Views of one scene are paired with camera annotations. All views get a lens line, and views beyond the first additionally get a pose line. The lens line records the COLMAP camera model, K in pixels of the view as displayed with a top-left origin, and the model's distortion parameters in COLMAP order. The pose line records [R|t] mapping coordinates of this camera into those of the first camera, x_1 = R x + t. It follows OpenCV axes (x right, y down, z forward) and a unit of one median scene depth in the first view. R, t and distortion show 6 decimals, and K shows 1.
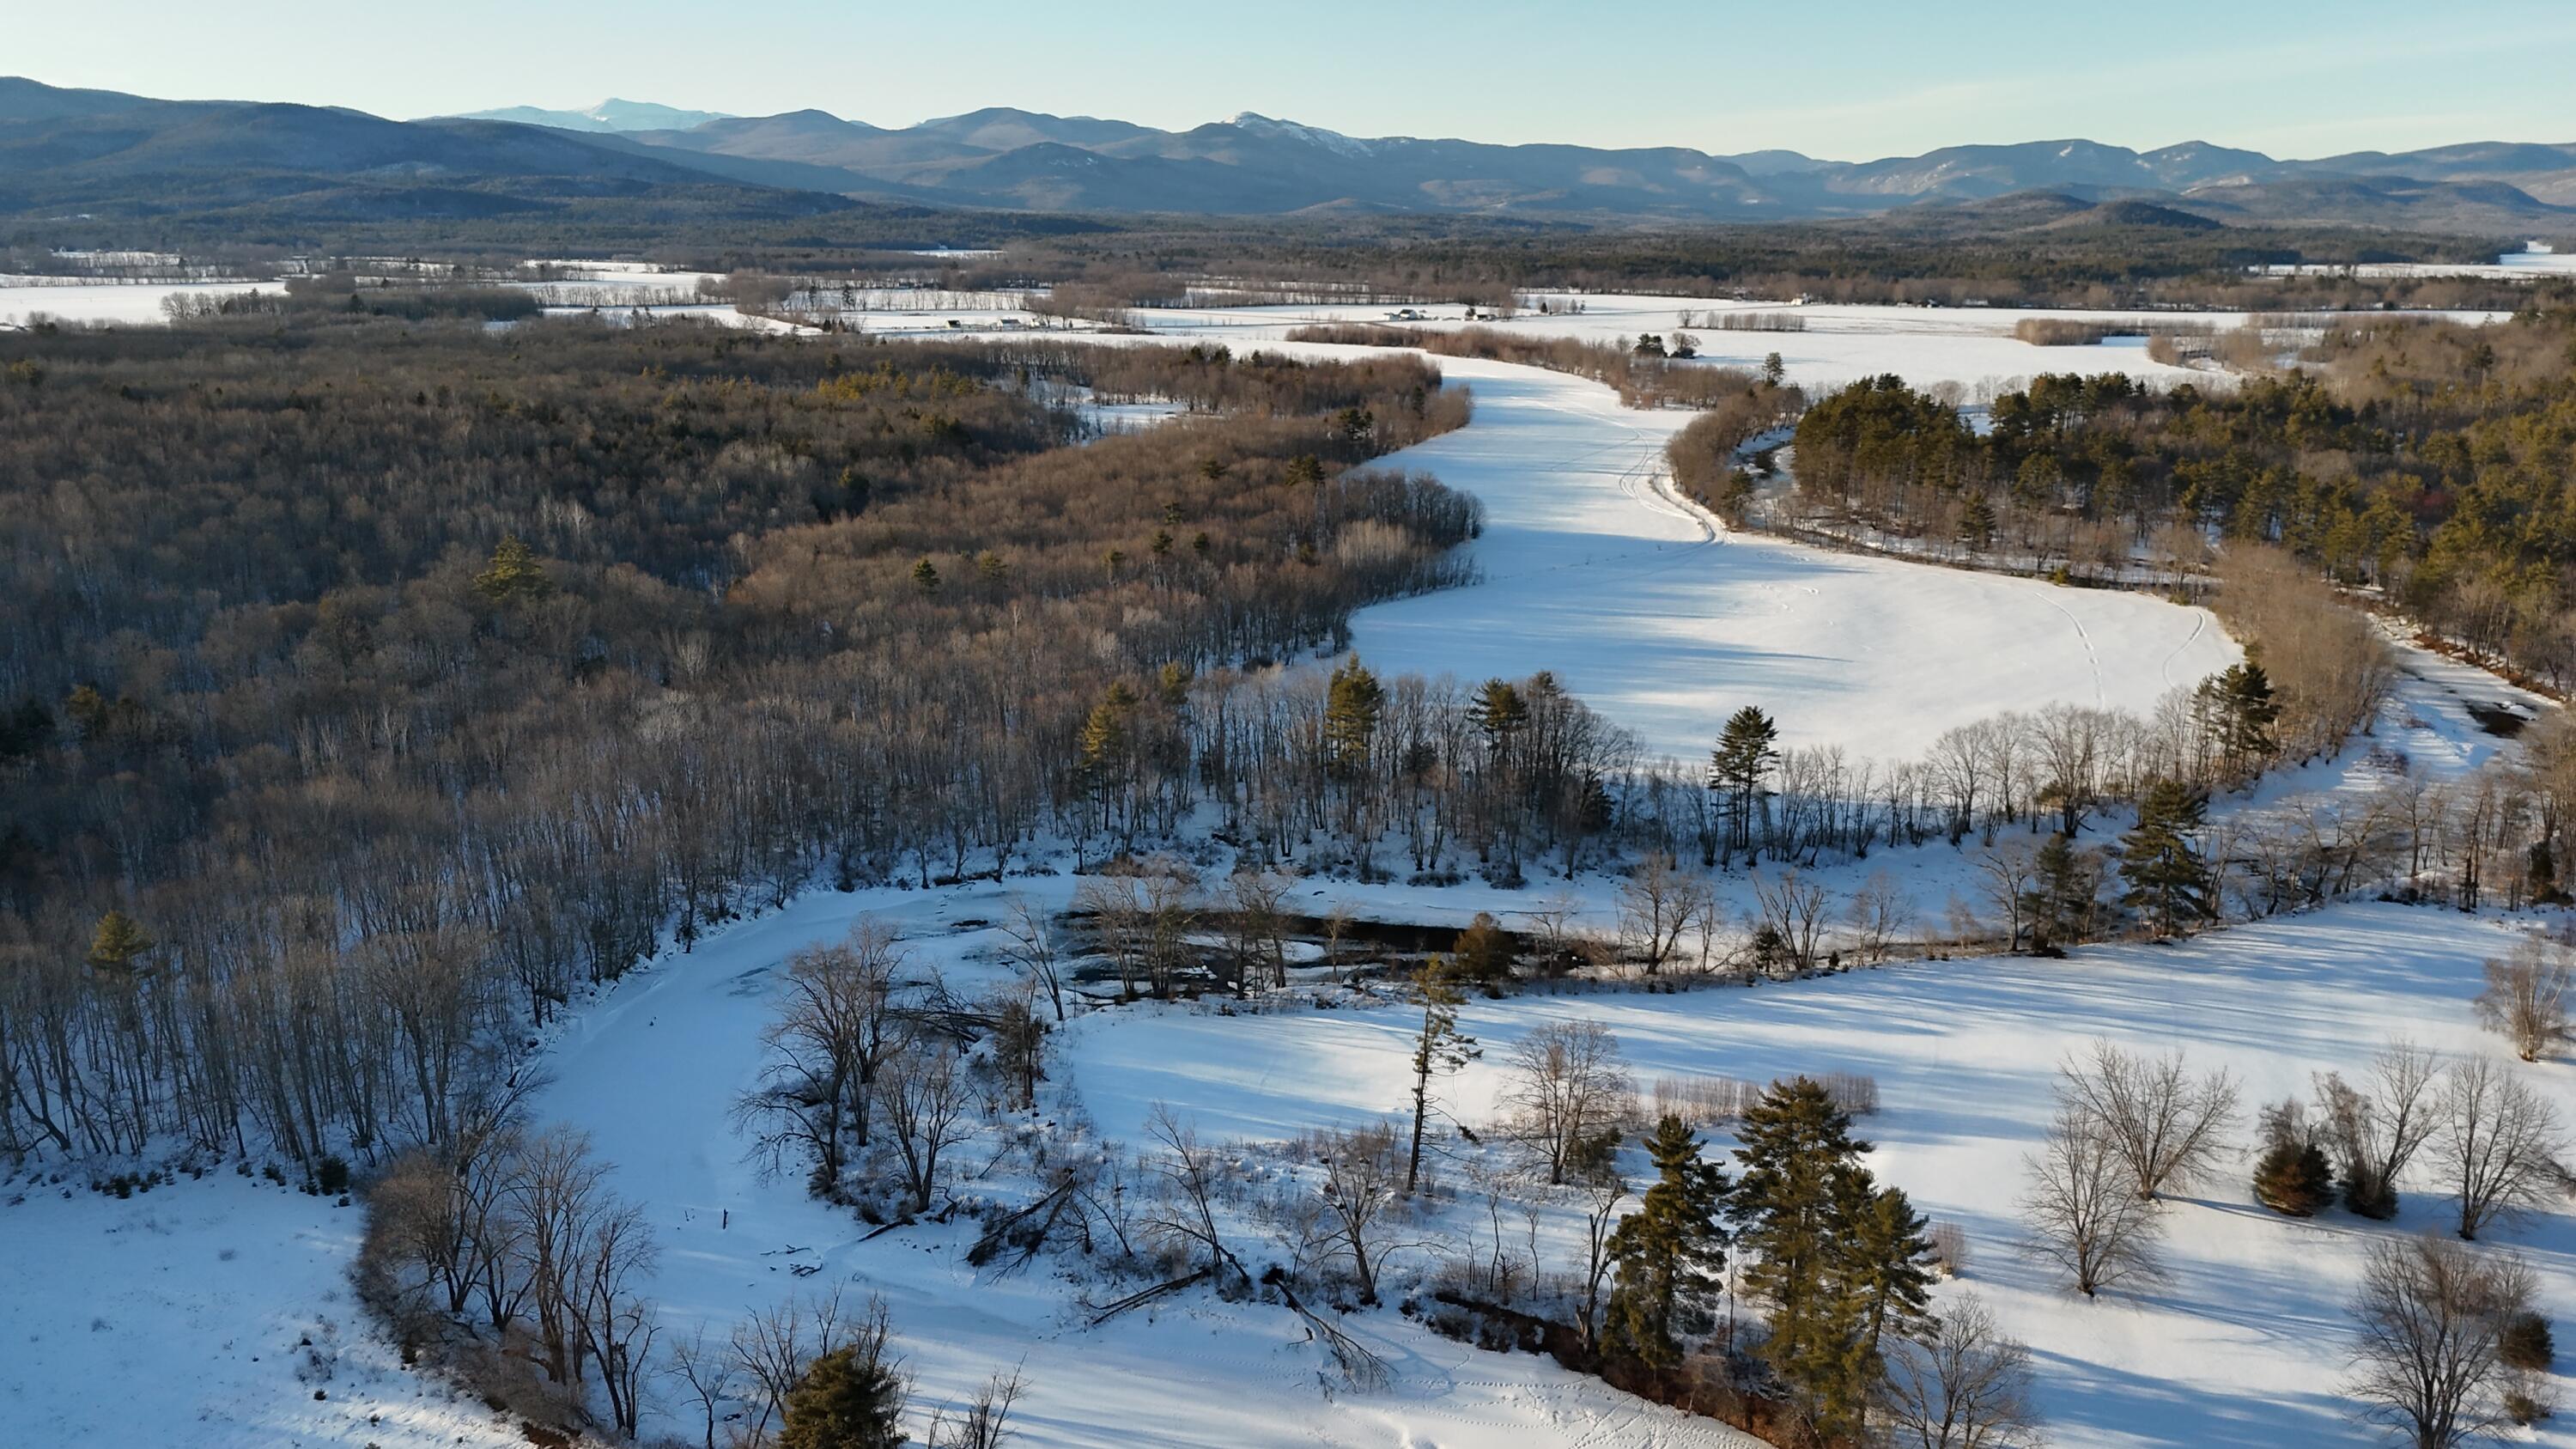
lens RADIAL K [[1893.4, 0, 1301.6], [0, 1893.4, 735.3], [0, 0, 1]] dist [0.096082, -0.109905]
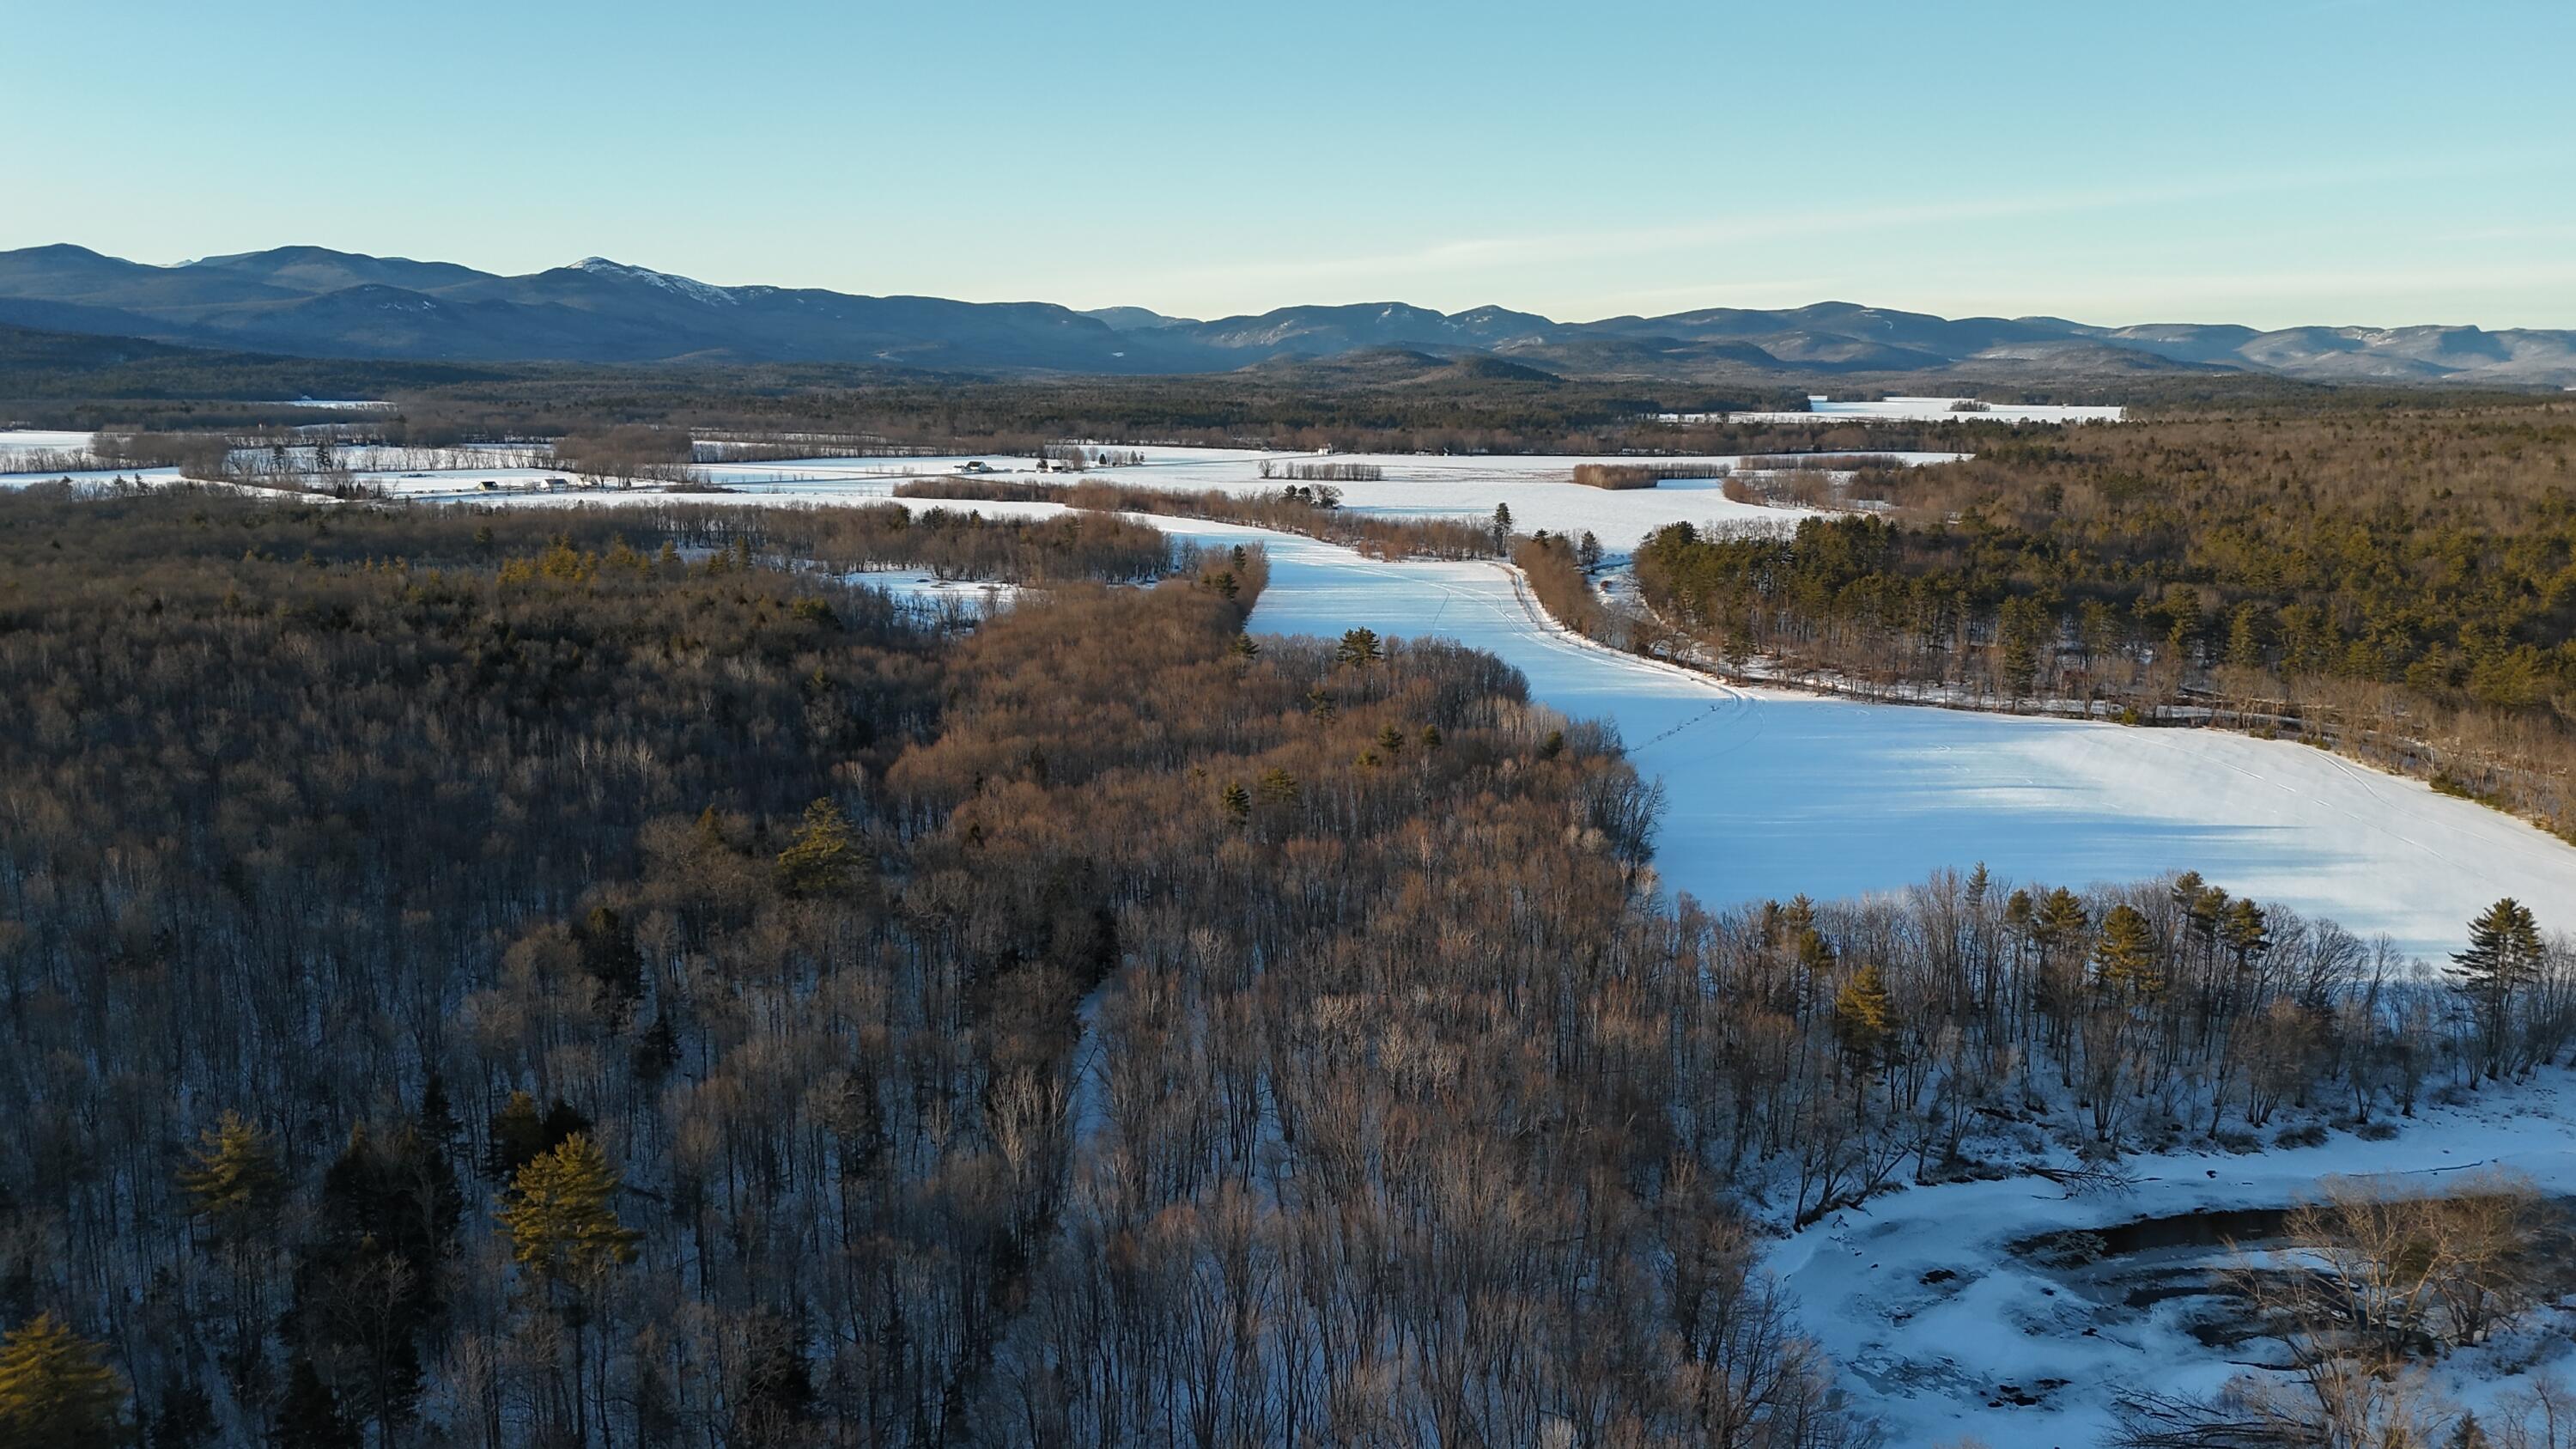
lens RADIAL K [[1890.2, 0, 1282.4], [0, 1890.2, 724.9], [0, 0, 1]] dist [0.113299, -0.123894]
pose [[0.949526, -0.059008, 0.308088, -0.237653], [0.083245, 0.994333, -0.066116, -0.033863], [-0.302441, 0.088426, 0.949058, 0.117820]]
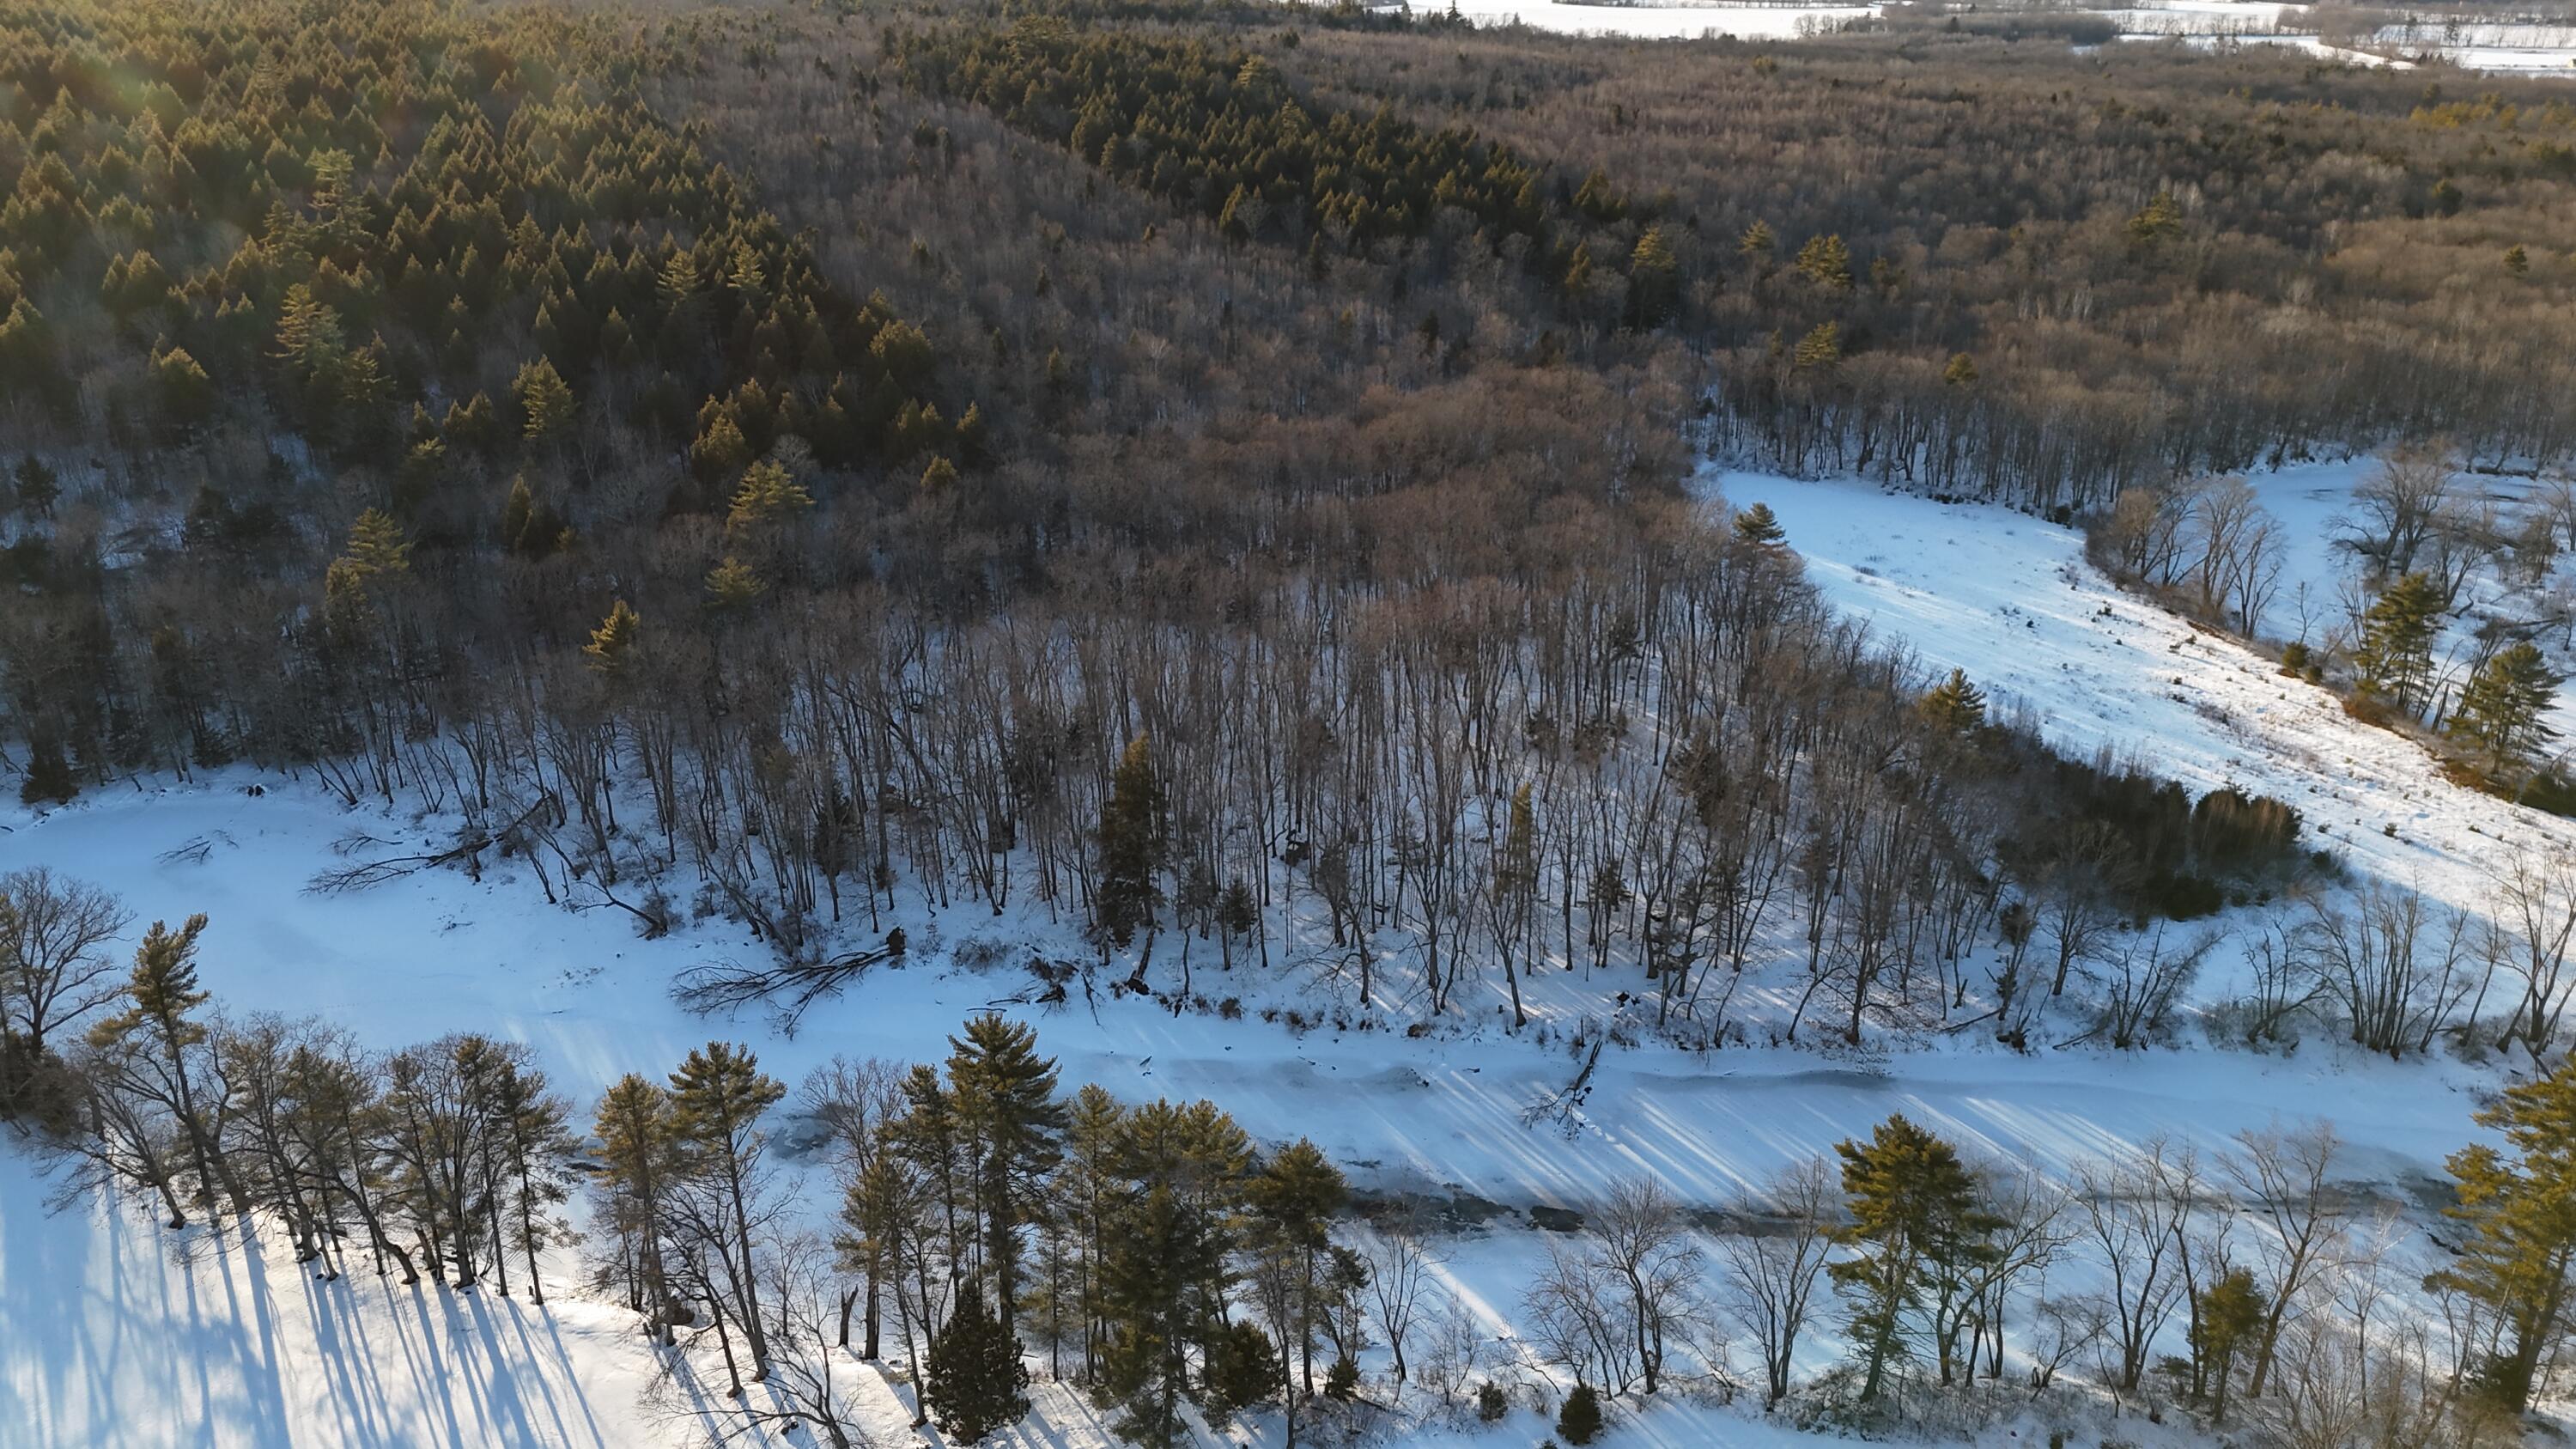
lens RADIAL K [[1906.8, 0, 1288.0], [0, 1906.8, 724.5], [0, 0, 1]] dist [0.087157, -0.085229]
pose [[0.743482, 0.257940, -0.617011, 0.024914], [-0.183620, 0.965901, 0.182535, 0.057860], [0.643054, -0.022415, 0.765493, -0.200612]]
